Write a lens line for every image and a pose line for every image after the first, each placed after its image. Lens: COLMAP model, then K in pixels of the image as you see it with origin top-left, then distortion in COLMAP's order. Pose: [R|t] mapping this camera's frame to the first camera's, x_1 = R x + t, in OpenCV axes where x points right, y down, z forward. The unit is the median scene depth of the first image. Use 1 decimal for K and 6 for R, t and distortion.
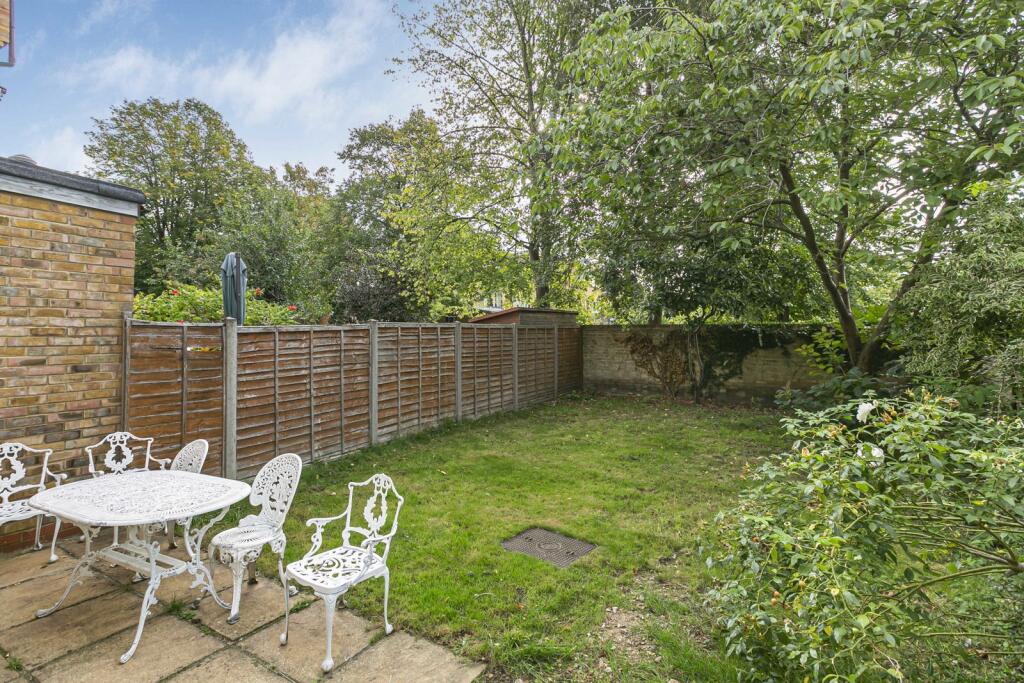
lens RADIAL K [[460.2, 0, 512.0], [0, 460.2, 341.5], [0, 0, 1]] dist [0.003221, 0.000590]
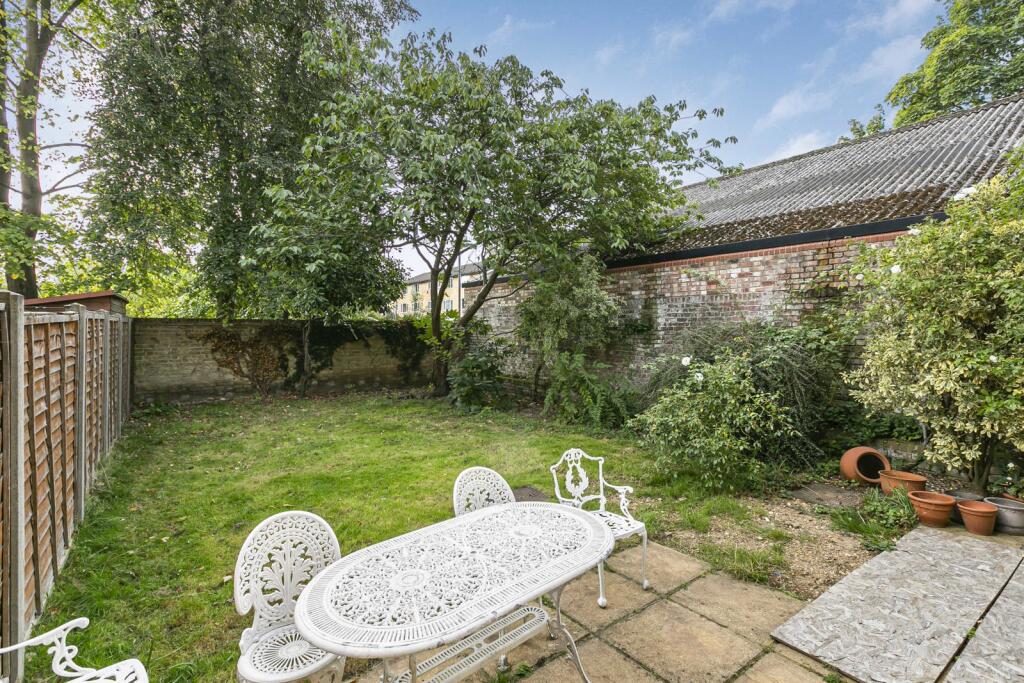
lens RADIAL K [[460.2, 0, 512.0], [0, 460.2, 341.5], [0, 0, 1]] dist [0.003221, 0.000590]
pose [[0.445165, -0.028676, 0.894989, -0.284785], [0.018724, 0.999567, 0.022713, -0.003023], [-0.895253, 0.006647, 0.445509, 0.125540]]
